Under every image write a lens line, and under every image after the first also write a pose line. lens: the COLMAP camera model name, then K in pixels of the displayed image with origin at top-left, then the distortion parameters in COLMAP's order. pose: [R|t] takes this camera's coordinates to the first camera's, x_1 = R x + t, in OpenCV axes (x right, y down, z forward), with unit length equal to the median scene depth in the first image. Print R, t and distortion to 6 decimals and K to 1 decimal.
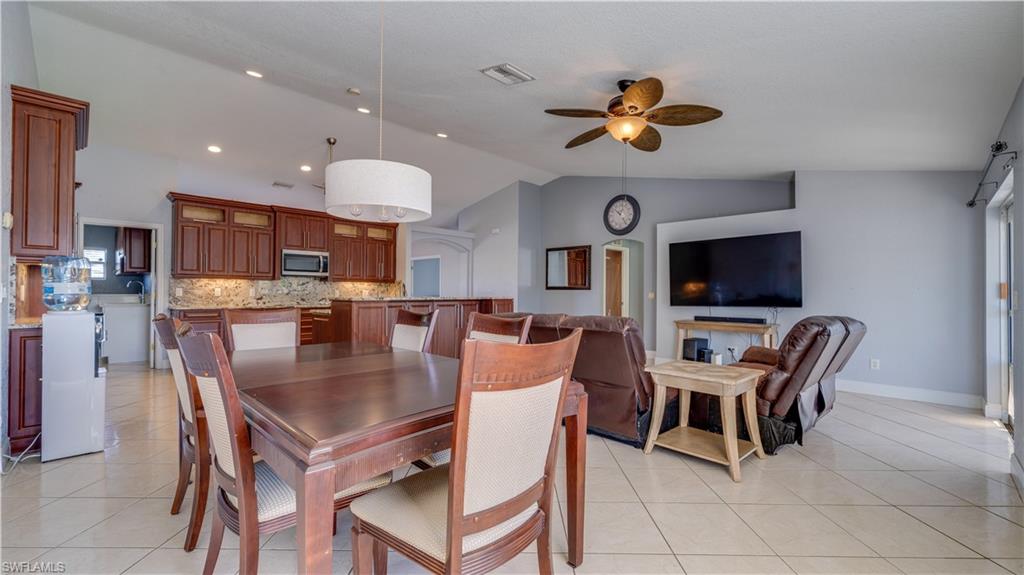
lens RADIAL K [[422.8, 0, 512.0], [0, 422.8, 287.5], [0, 0, 1]] dist [-0.001543, 0.000097]
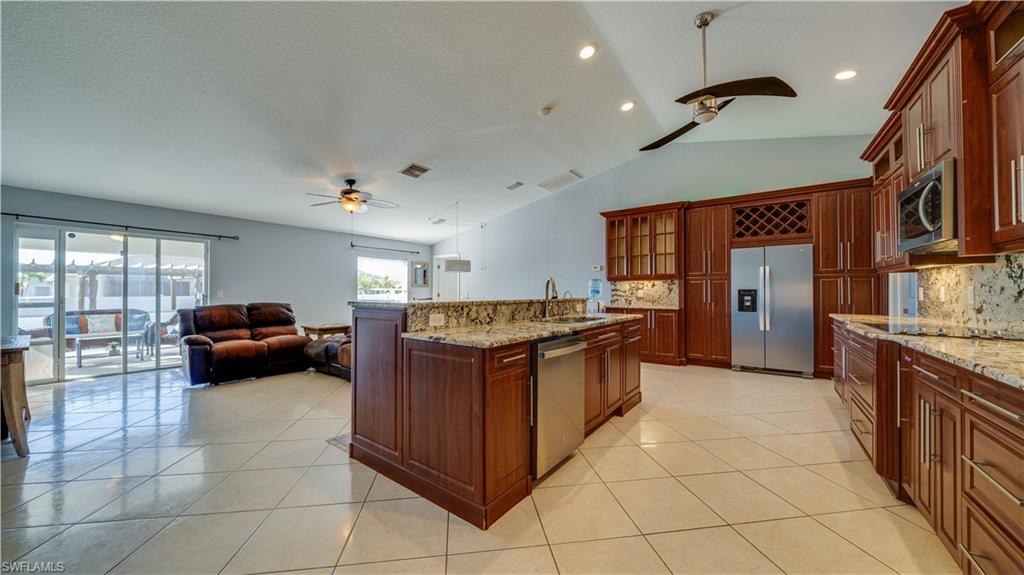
lens RADIAL K [[350.5, 0, 509.3], [0, 350.5, 289.1], [0, 0, 1]] dist [-0.000590, -0.000122]
pose [[-0.989463, -0.006072, -0.144660, -0.102877], [-0.003161, 0.999788, -0.020346, 0.014930], [0.144753, -0.019674, -0.989272, 1.317416]]
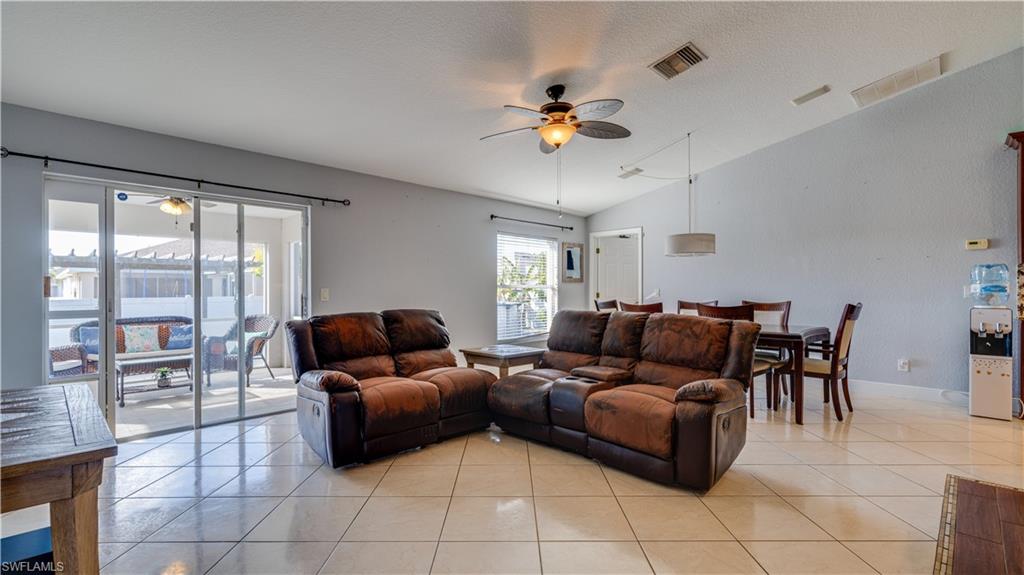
lens RADIAL K [[458.4, 0, 509.9], [0, 458.4, 292.0], [0, 0, 1]] dist [0.002277, 0.000379]
pose [[-0.999974, -0.002560, -0.006780, 0.194945], [-0.002503, 0.999960, -0.008529, 0.013136], [0.006802, -0.008512, -0.999941, 1.056746]]
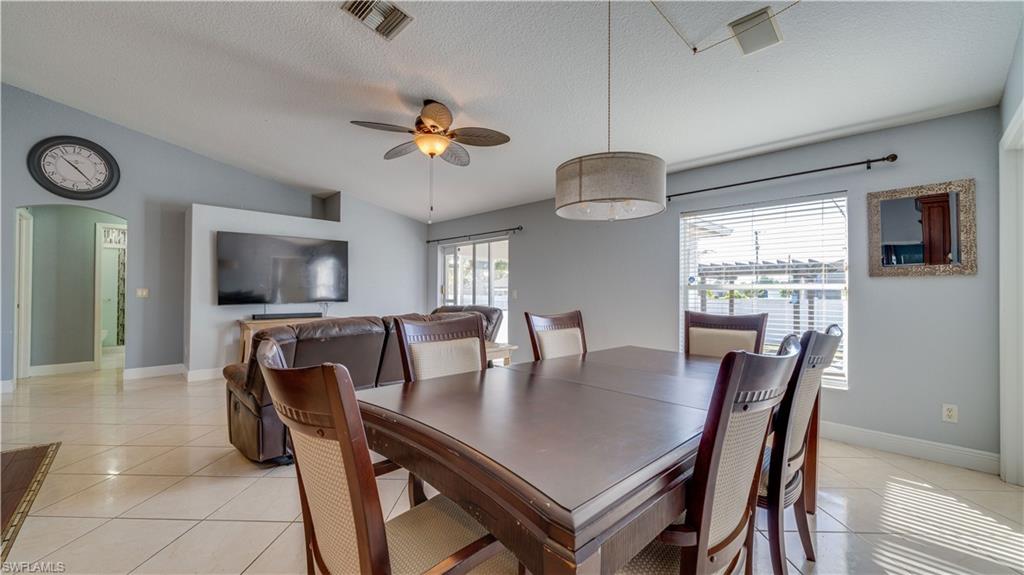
lens RADIAL K [[397.3, 0, 505.0], [0, 397.3, 290.2], [0, 0, 1]] dist [-0.000743, 0.000015]
pose [[0.025075, -0.000925, 0.999685, -0.384118], [-0.017732, 0.999842, 0.001370, 0.002101], [-0.999528, -0.017760, 0.025055, 0.384417]]
